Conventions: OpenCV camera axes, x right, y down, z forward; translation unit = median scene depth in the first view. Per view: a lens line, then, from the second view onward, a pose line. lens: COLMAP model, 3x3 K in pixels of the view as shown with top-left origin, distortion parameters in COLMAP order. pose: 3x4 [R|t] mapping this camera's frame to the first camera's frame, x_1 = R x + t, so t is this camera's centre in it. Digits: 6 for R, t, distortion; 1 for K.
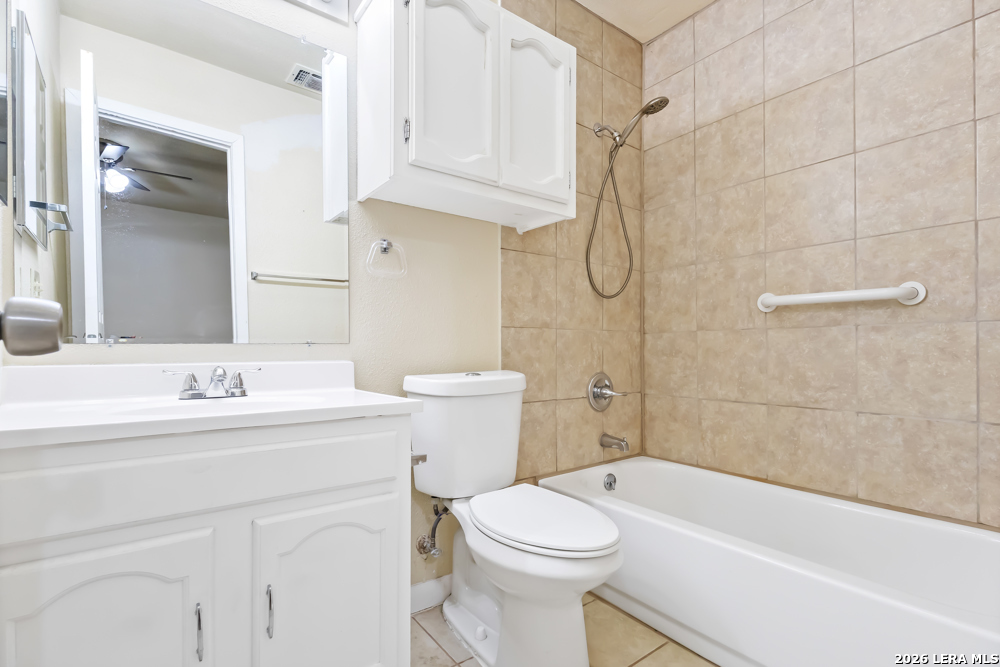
lens RADIAL K [[462.9, 0, 491.7], [0, 462.9, 357.4], [0, 0, 1]] dist [-0.001844, 0.002300]
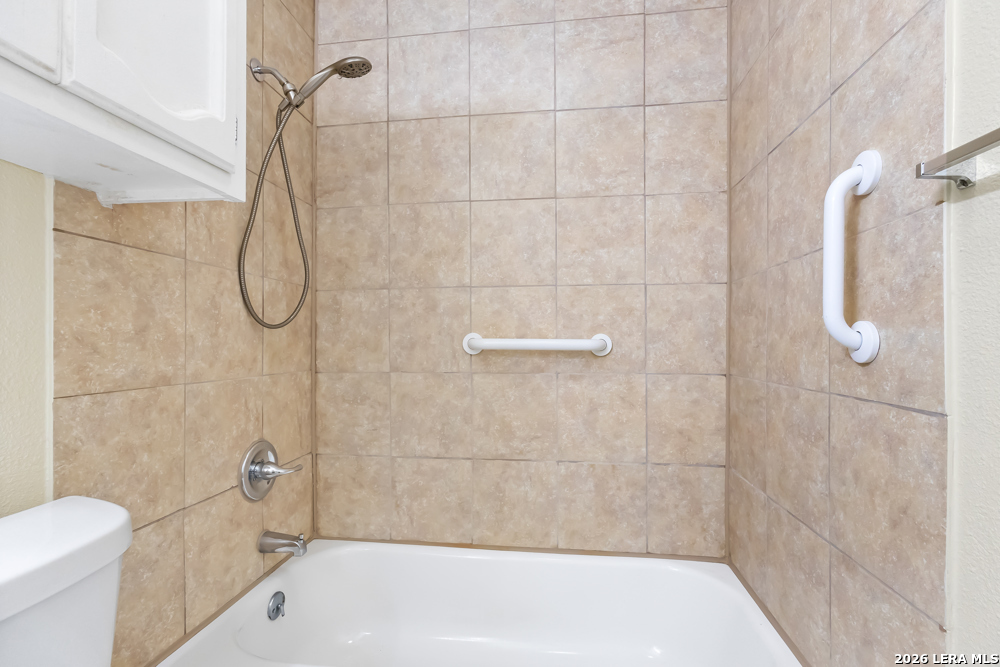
lens RADIAL K [[462.9, 0, 493.9], [0, 462.9, 338.3], [0, 0, 1]] dist [-0.001844, 0.002300]
pose [[0.688720, 0.002424, 0.725023, -0.012296], [0.018356, 0.999616, -0.020778, -0.110540], [-0.724795, 0.027619, 0.688411, 0.371309]]
